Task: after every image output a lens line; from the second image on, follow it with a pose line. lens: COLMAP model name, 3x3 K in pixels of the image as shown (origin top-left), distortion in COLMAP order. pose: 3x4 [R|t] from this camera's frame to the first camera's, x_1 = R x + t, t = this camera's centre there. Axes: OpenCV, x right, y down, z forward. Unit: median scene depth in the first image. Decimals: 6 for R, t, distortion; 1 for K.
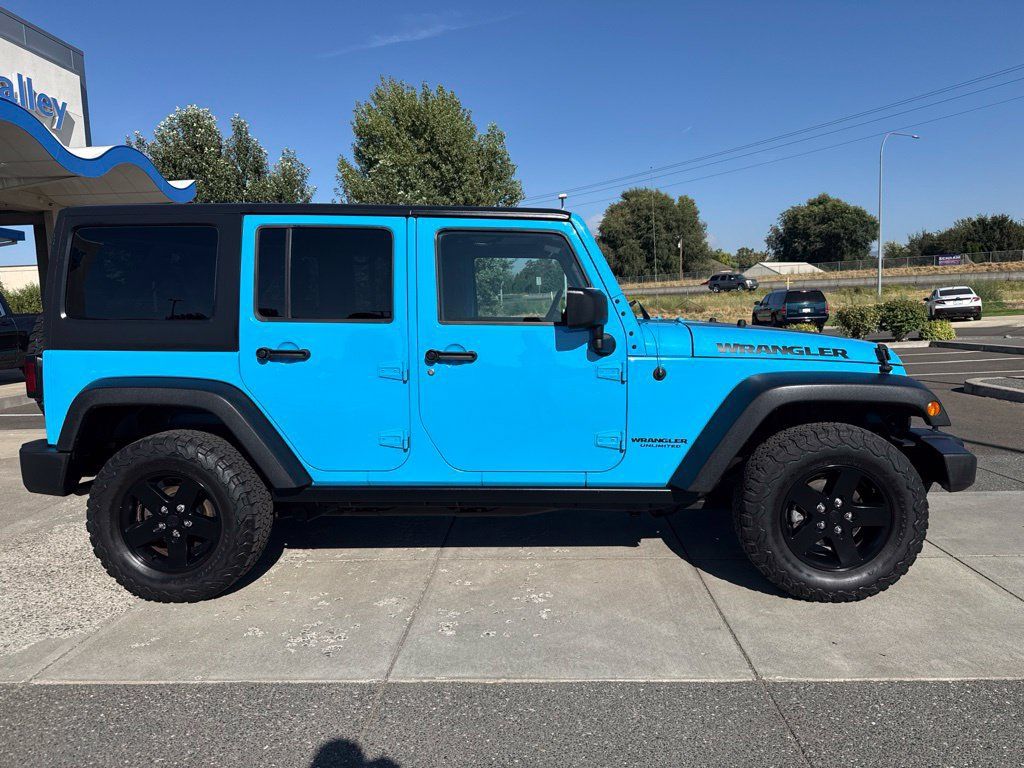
lens RADIAL K [[720.2, 0, 511.3], [0, 720.2, 392.2], [0, 0, 1]] dist [0.058112, -0.071850]
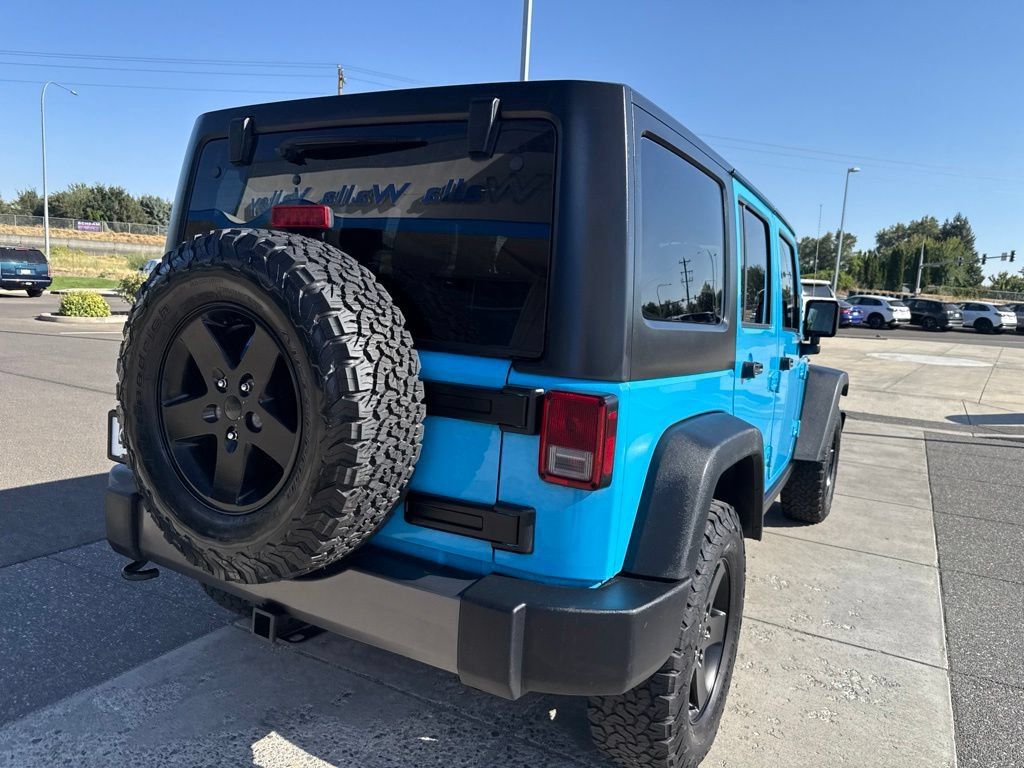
lens RADIAL K [[729.1, 0, 518.0], [0, 729.1, 388.2], [0, 0, 1]] dist [0.040768, -0.048461]
pose [[0.434492, -0.067973, 0.898107, -1.033830], [0.030982, 0.997686, 0.060521, -0.079807], [-0.900142, 0.001529, 0.435593, 0.810086]]
